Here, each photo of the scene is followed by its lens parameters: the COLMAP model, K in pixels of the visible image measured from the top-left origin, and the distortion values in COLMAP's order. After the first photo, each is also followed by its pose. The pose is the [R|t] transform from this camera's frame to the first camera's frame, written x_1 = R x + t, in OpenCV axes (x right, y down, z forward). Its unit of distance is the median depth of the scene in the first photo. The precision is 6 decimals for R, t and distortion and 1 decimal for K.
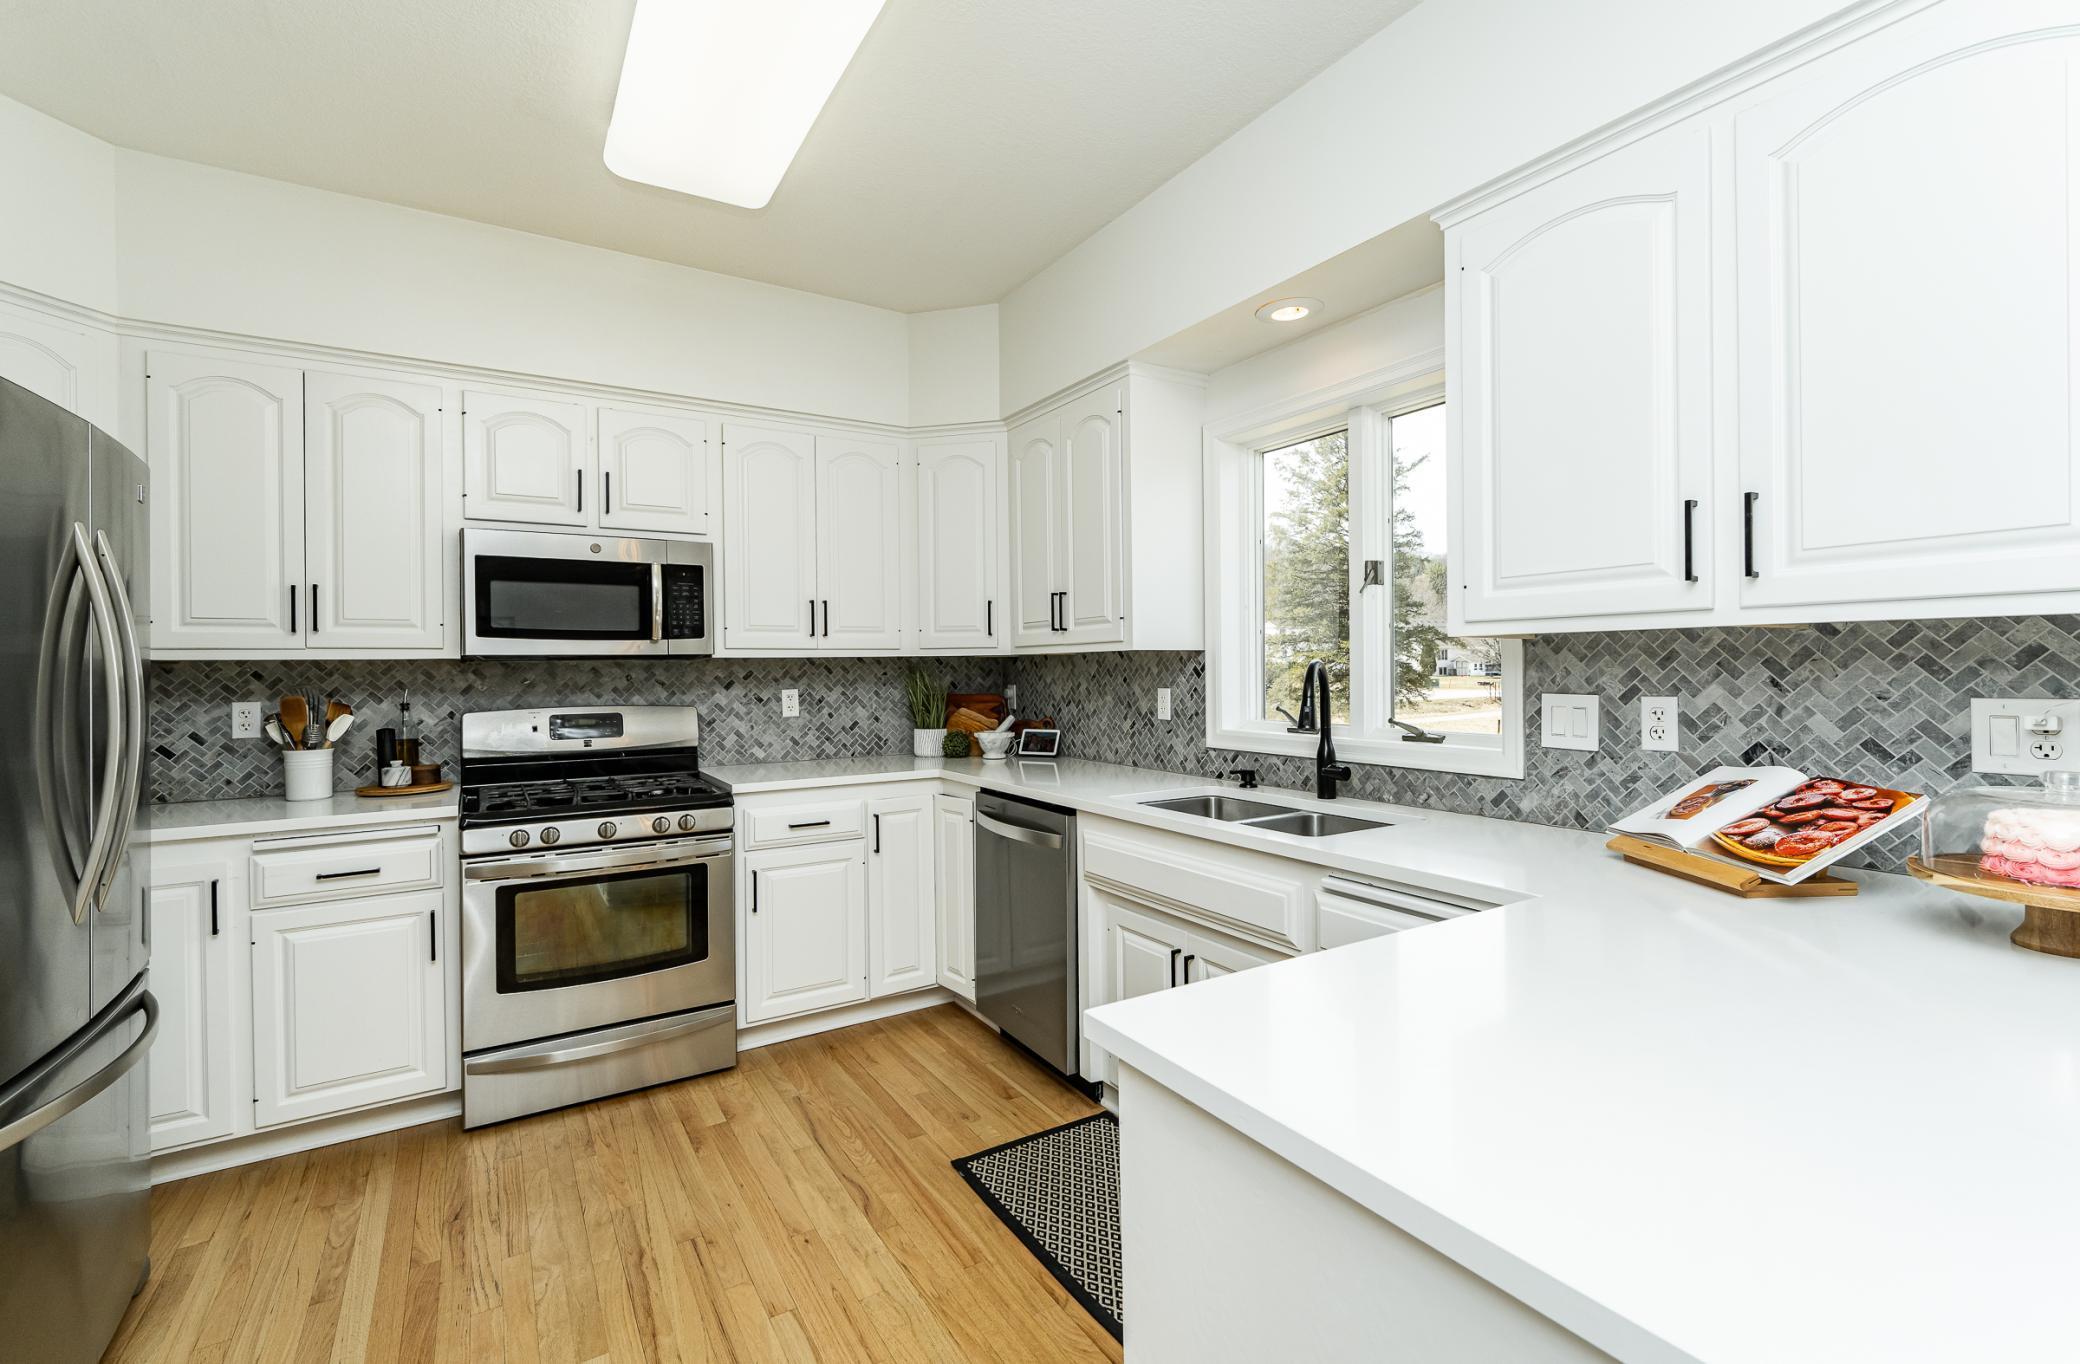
lens RADIAL K [[912.4, 0, 1045.9], [0, 912.4, 671.4], [0, 0, 1]] dist [0.000186, -0.000234]
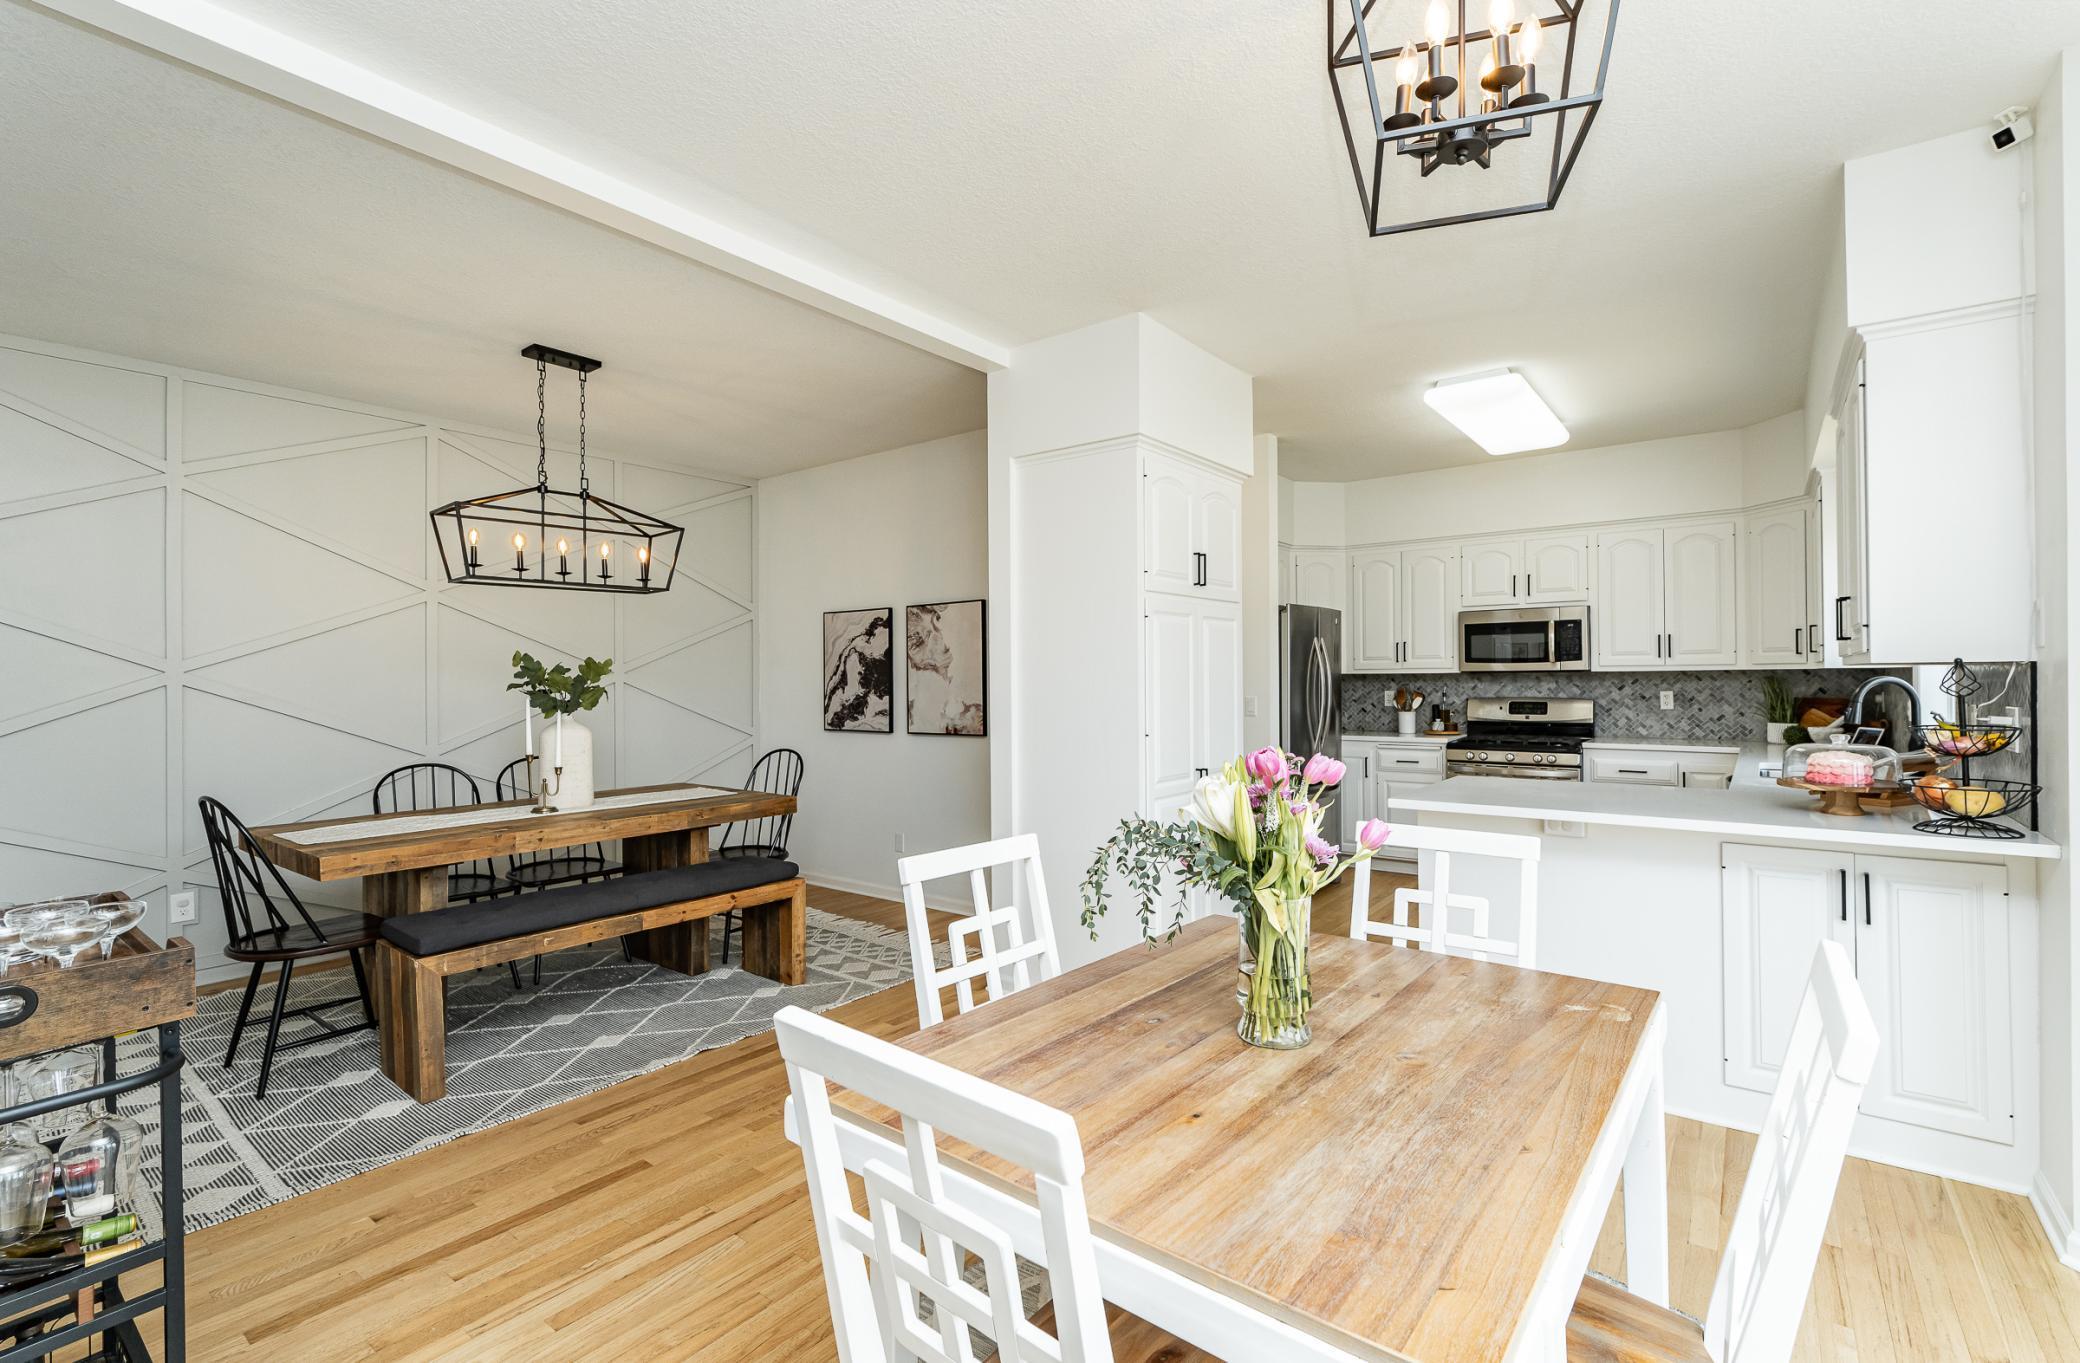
lens RADIAL K [[912.4, 0, 1045.9], [0, 912.4, 670.9], [0, 0, 1]] dist [0.000186, -0.000234]
pose [[0.346952, 0.001743, -0.937881, 1.005609], [-0.000376, 0.999998, 0.001719, -0.020974], [0.937883, -0.000243, 0.346952, -0.636613]]
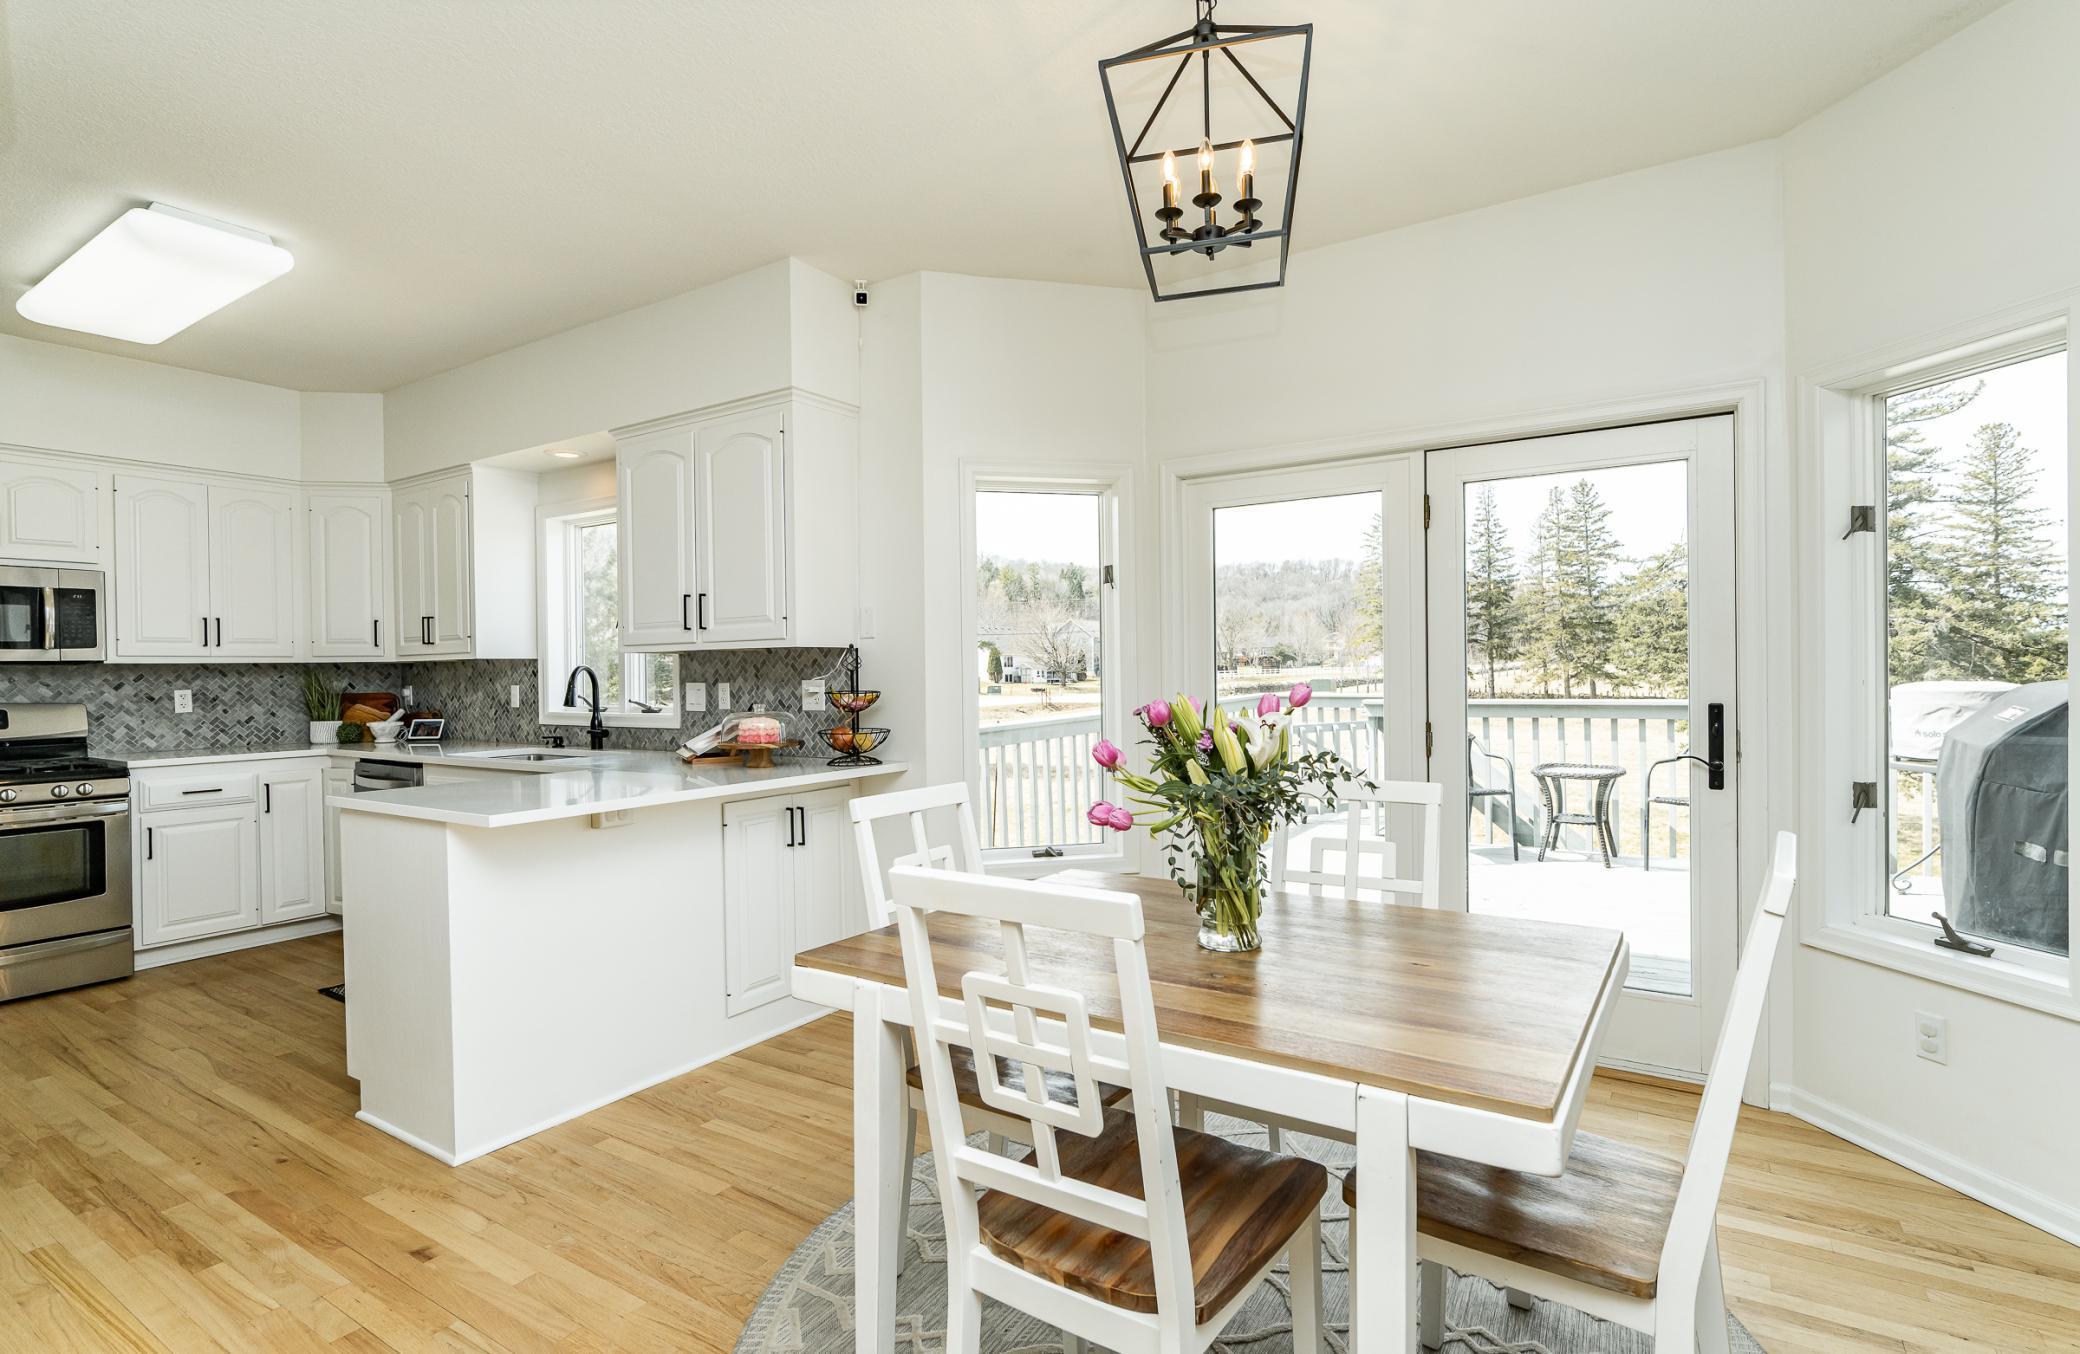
lens RADIAL K [[1007.8, 0, 1040.1], [0, 1007.8, 674.1], [0, 0, 1]] dist [-0.002163, -0.000922]
pose [[0.906161, -0.003073, 0.422921, 0.231397], [0.005402, 0.999976, -0.004309, 0.013668], [-0.422898, 0.006189, 0.906156, -0.860484]]
